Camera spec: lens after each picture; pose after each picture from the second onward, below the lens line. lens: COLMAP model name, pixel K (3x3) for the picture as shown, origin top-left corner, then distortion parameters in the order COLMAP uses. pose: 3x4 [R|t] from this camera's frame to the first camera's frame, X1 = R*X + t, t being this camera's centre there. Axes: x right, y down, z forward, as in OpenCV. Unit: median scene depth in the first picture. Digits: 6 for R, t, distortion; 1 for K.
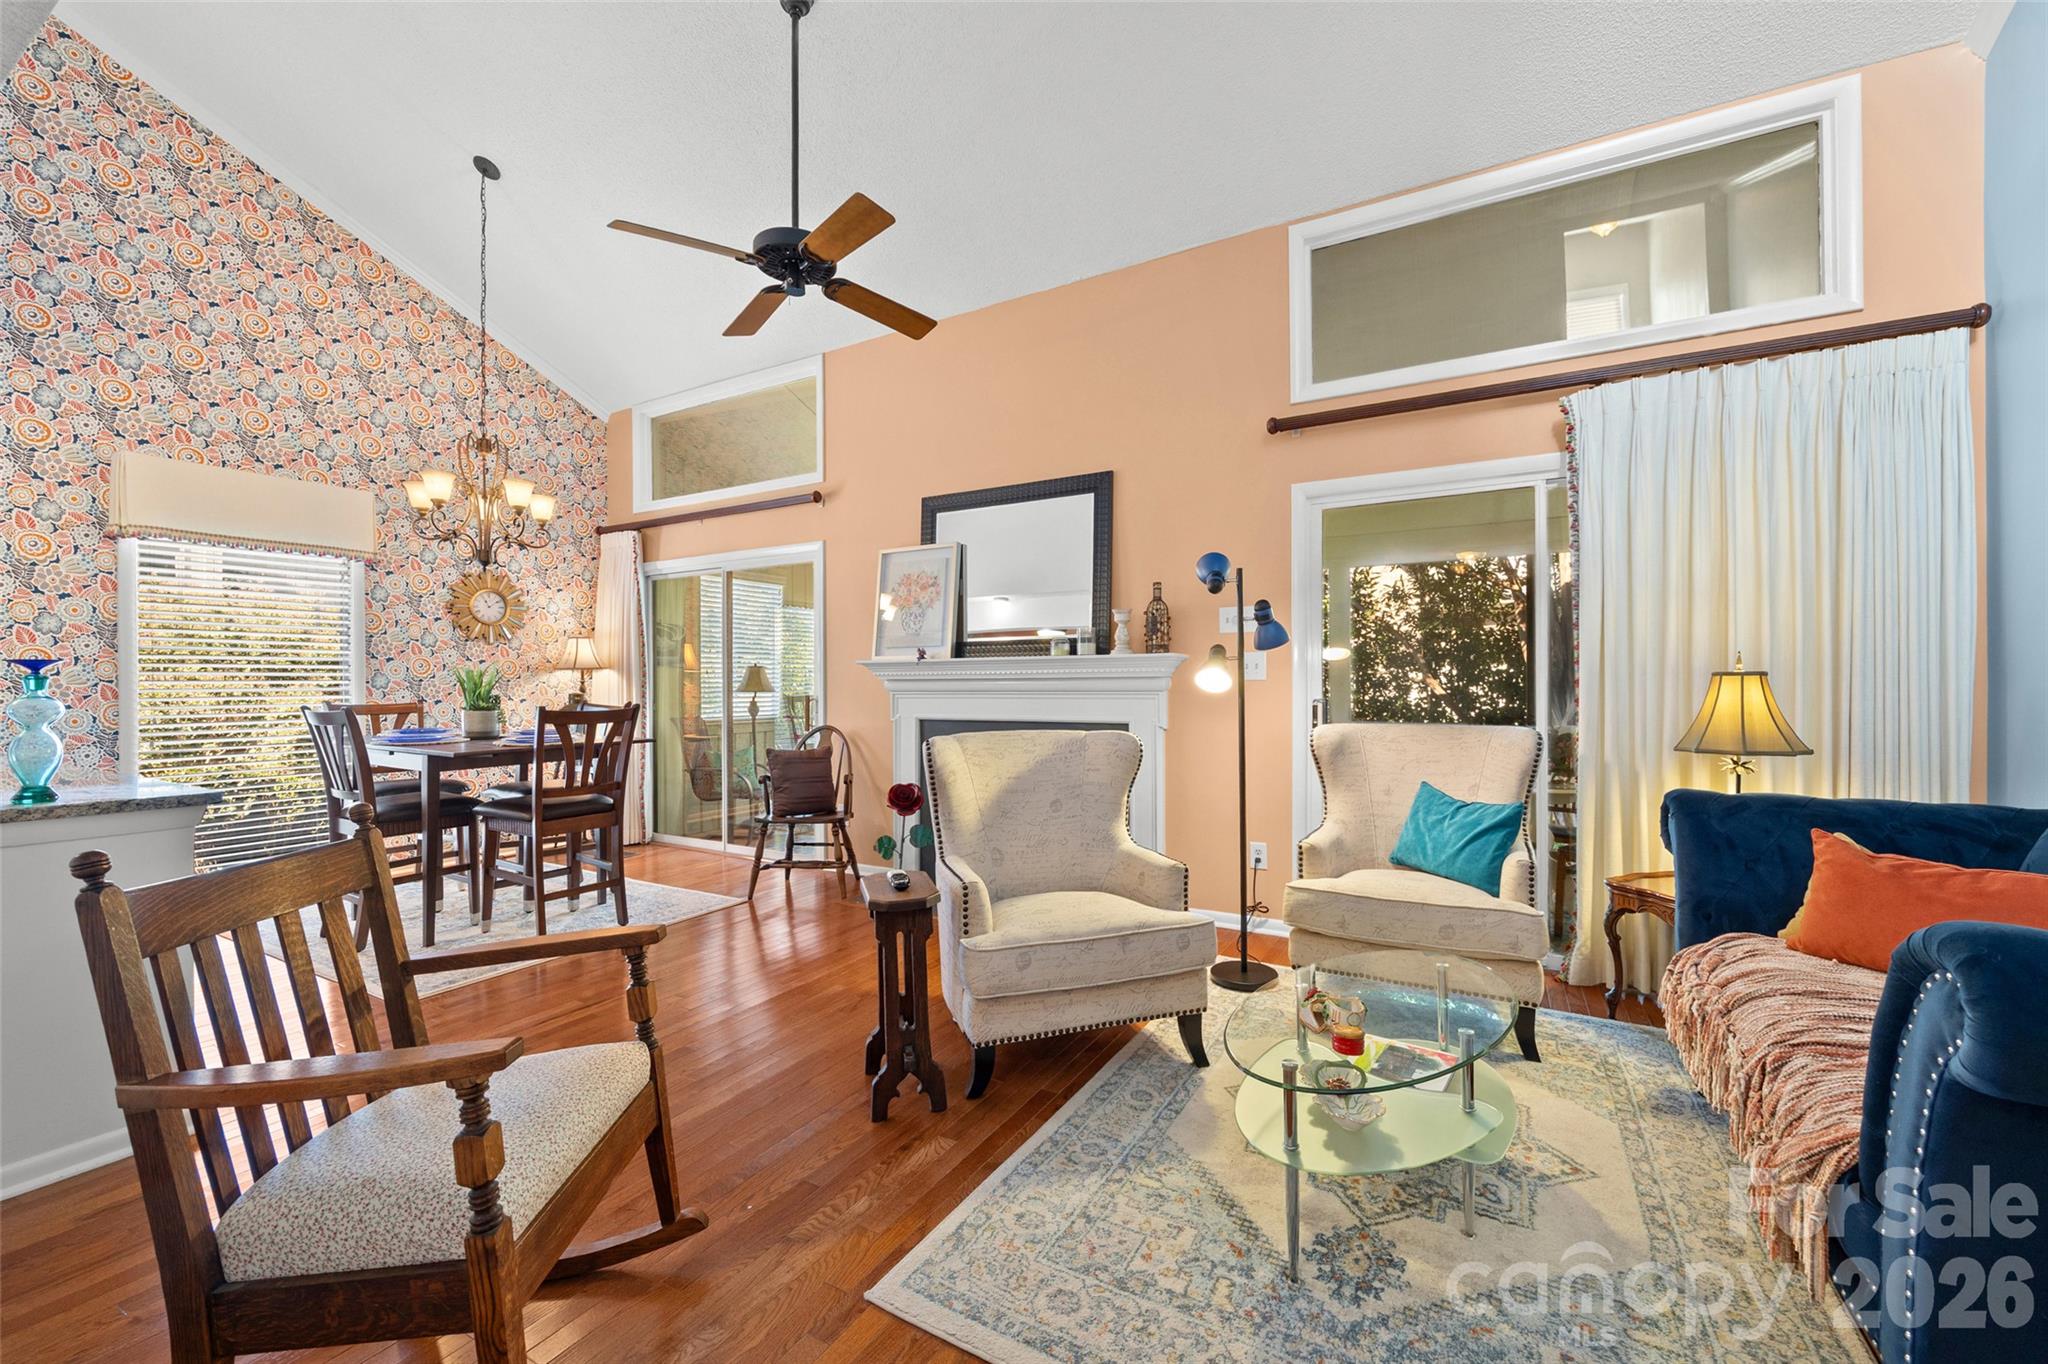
lens RADIAL K [[800.4, 0, 1042.2], [0, 800.4, 706.0], [0, 0, 1]] dist [-0.002747, -0.000247]
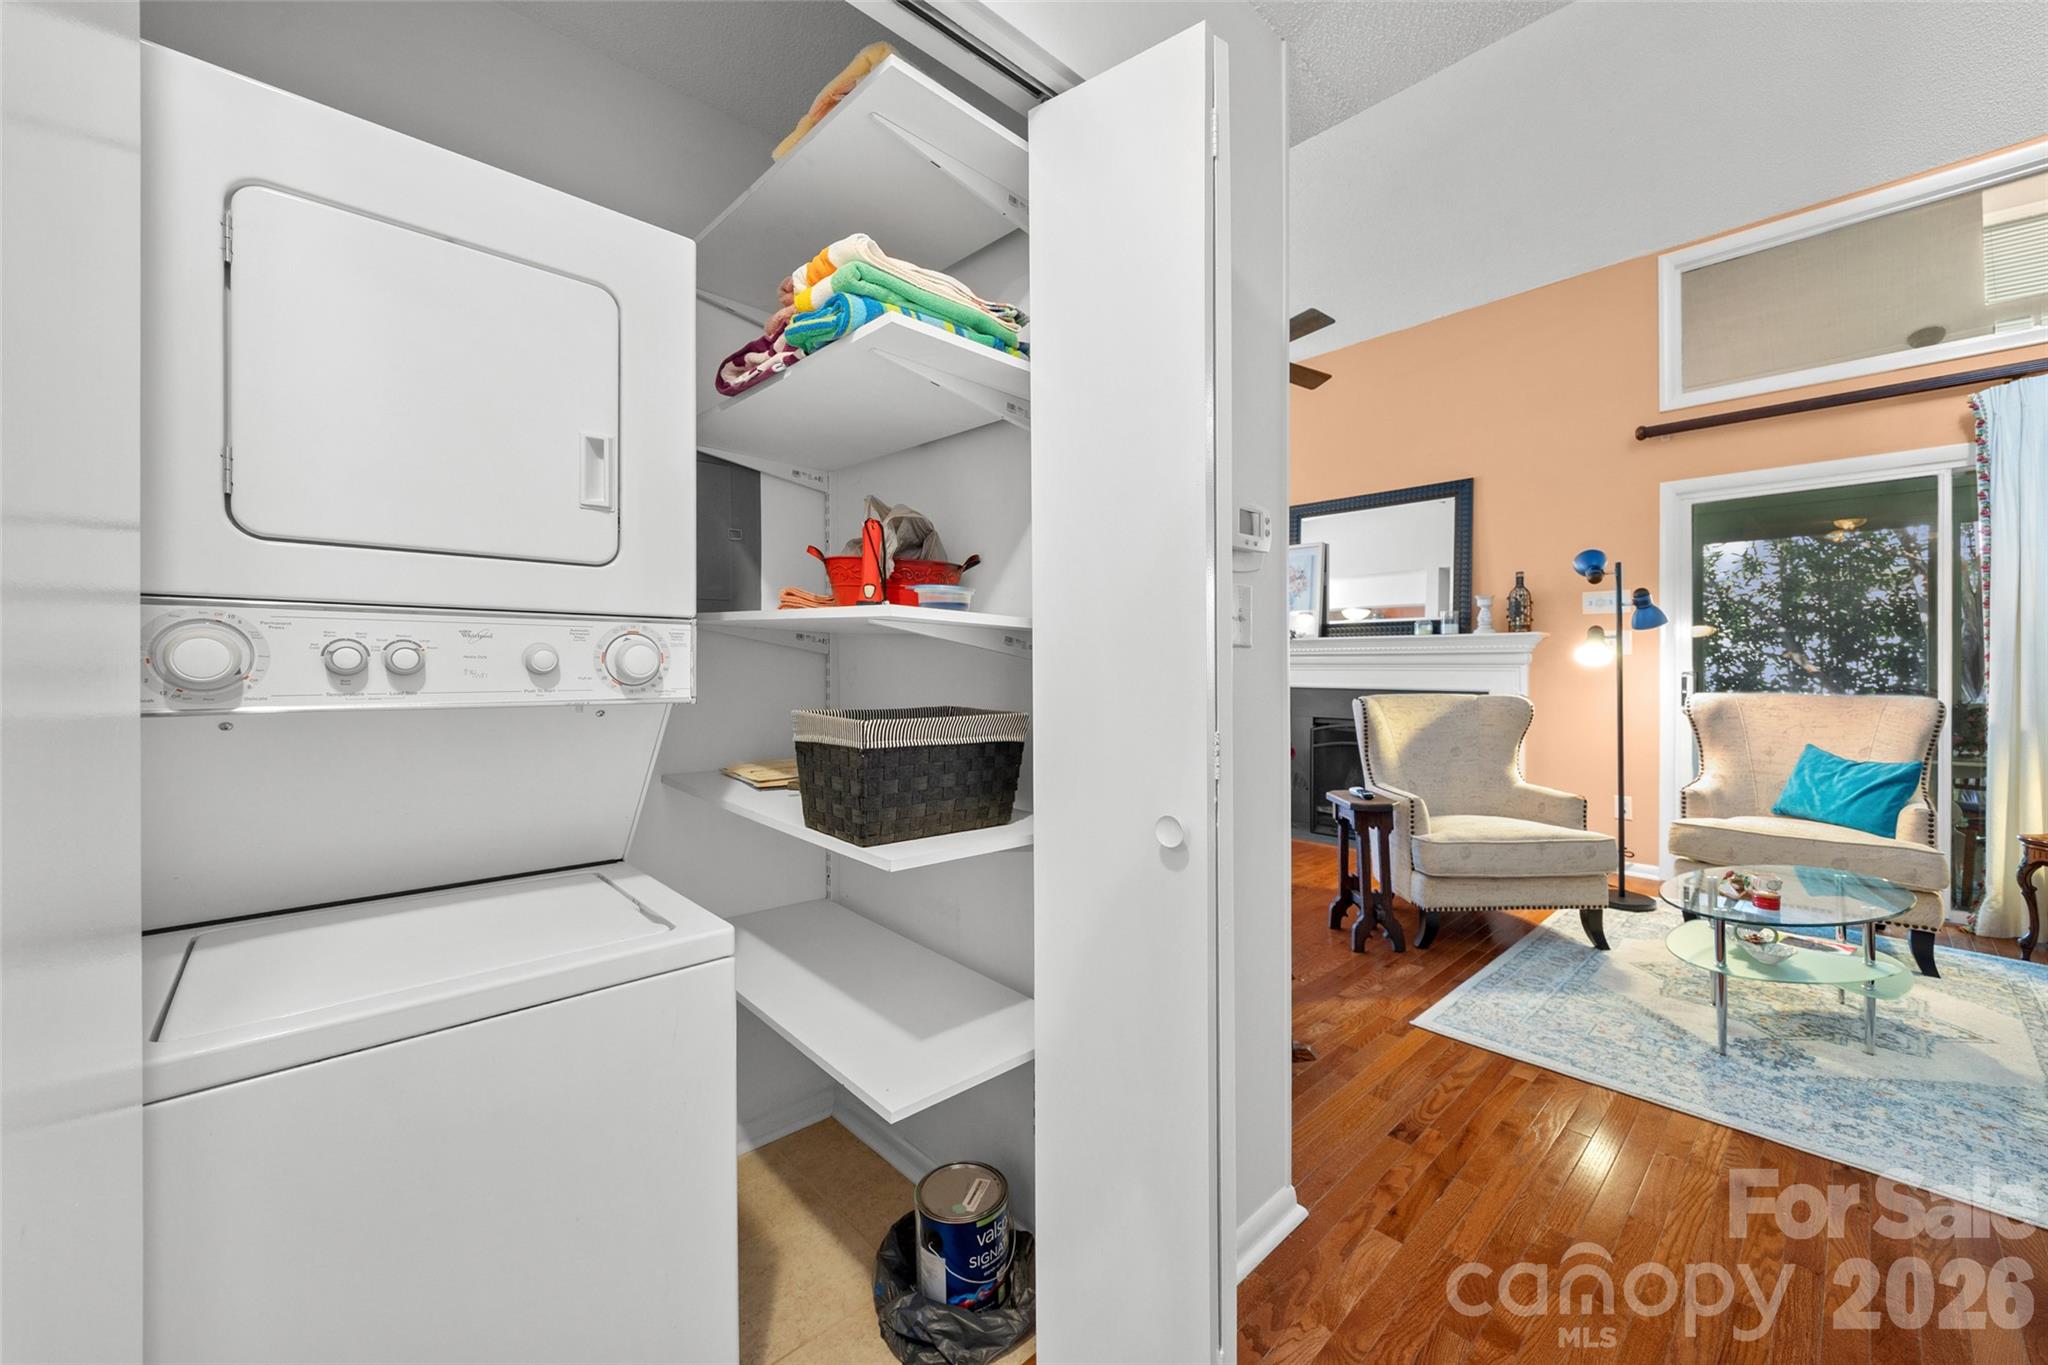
lens RADIAL K [[792.0, 0, 1026.7], [0, 792.0, 677.2], [0, 0, 1]] dist [0.000164, -0.000056]
pose [[0.953501, 0.008036, -0.301281, -0.249268], [-0.009473, 0.999950, -0.003308, 0.013892], [0.301240, 0.006008, 0.953530, -0.416723]]
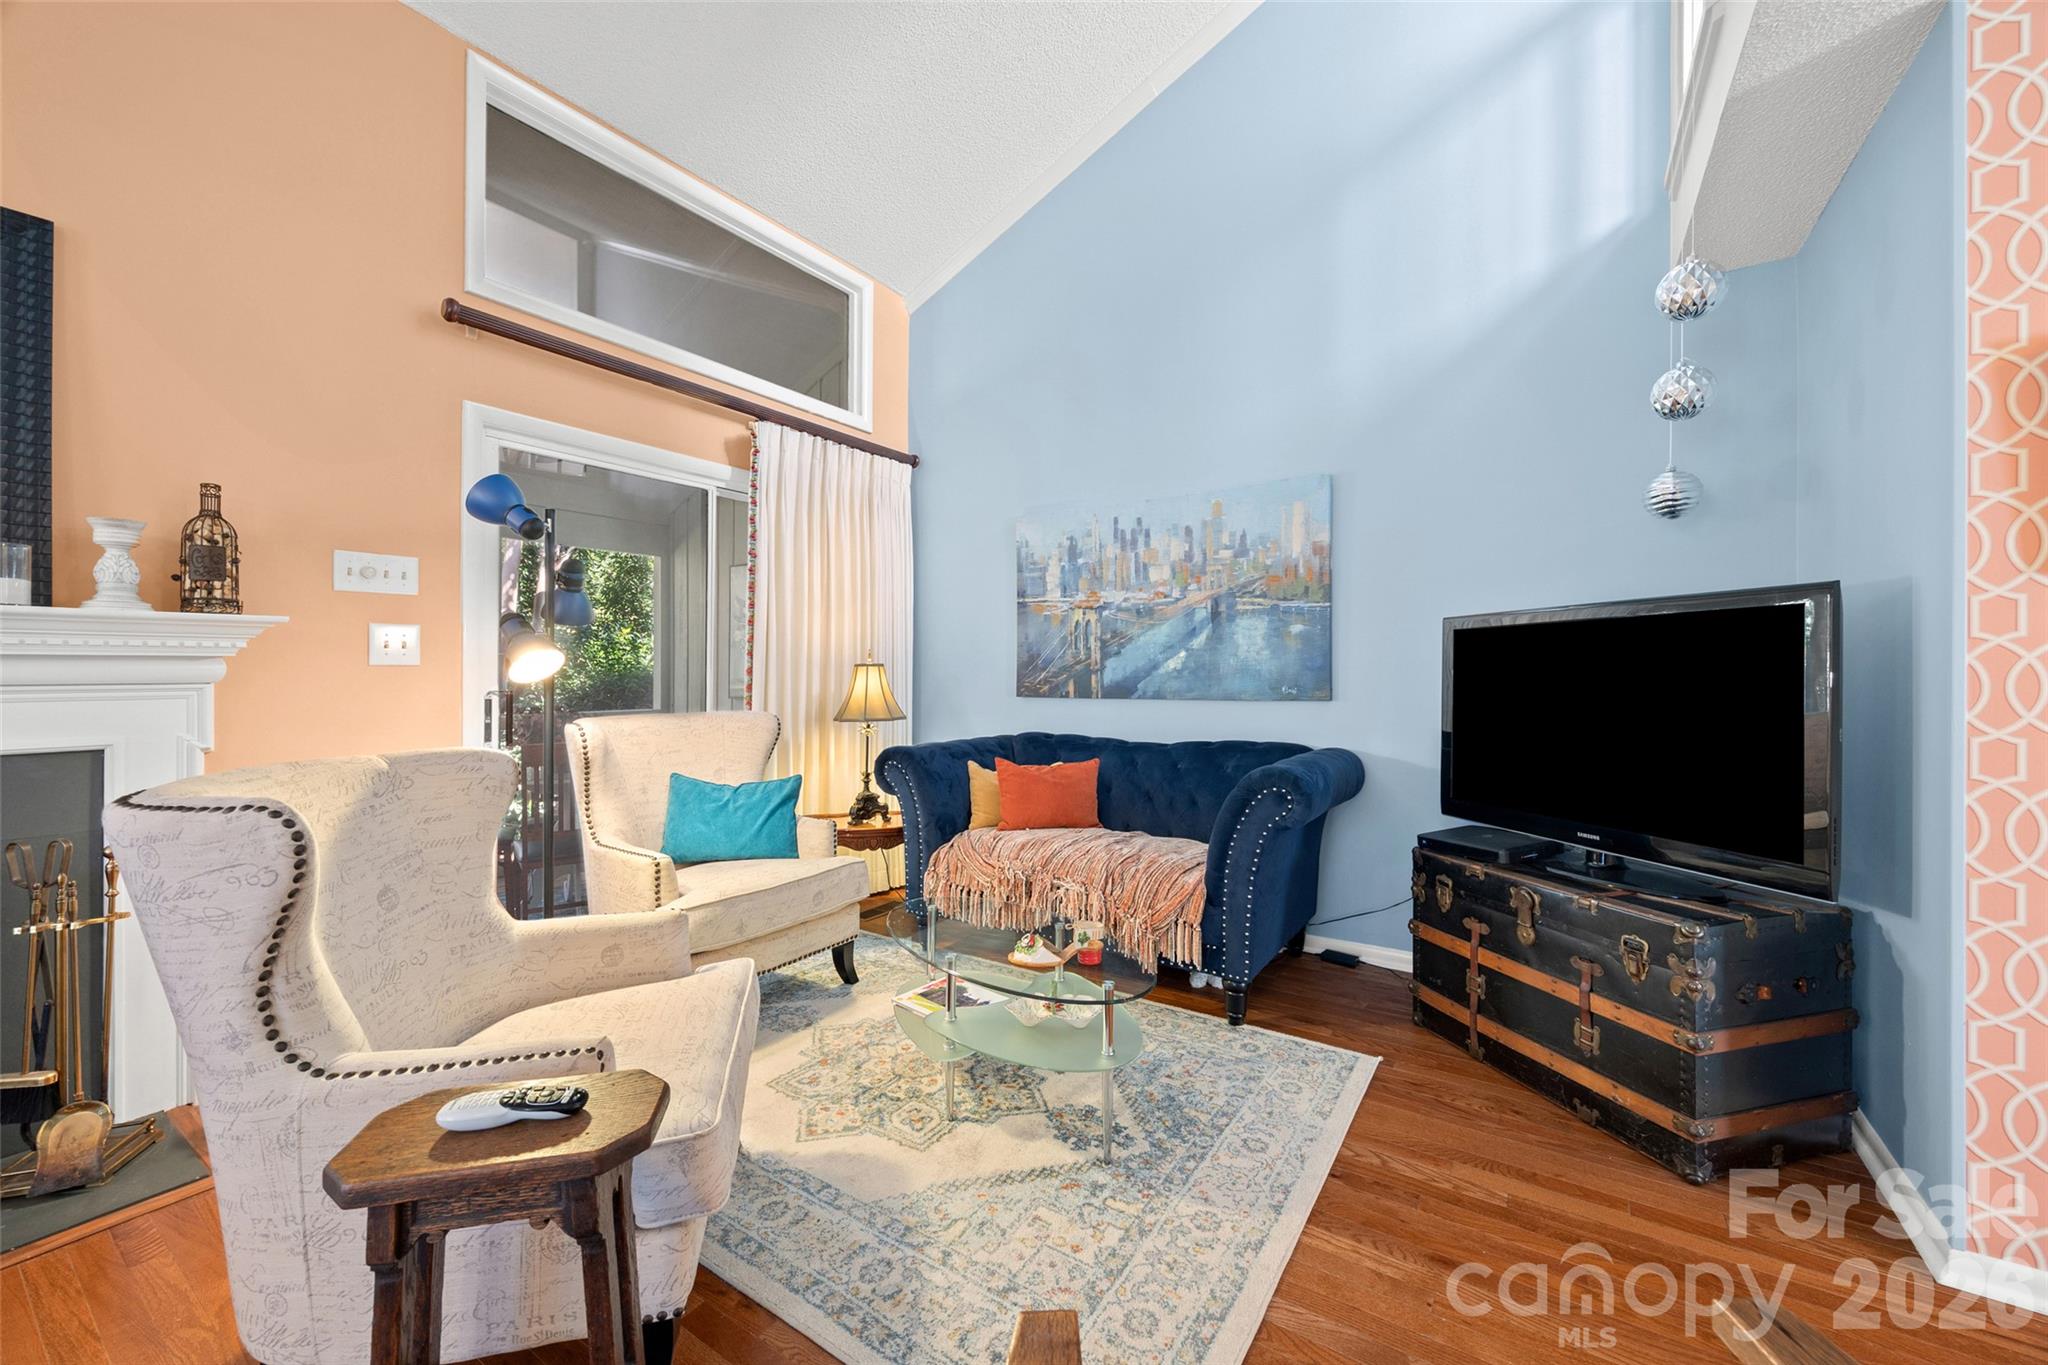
lens RADIAL K [[792.0, 0, 1026.7], [0, 792.0, 677.2], [0, 0, 1]] dist [0.000164, -0.000056]
pose [[0.071818, -0.000889, 0.997417, -0.452384], [0.027662, 0.999617, -0.001101, -0.008398], [-0.997034, 0.027670, 0.071815, 0.518577]]
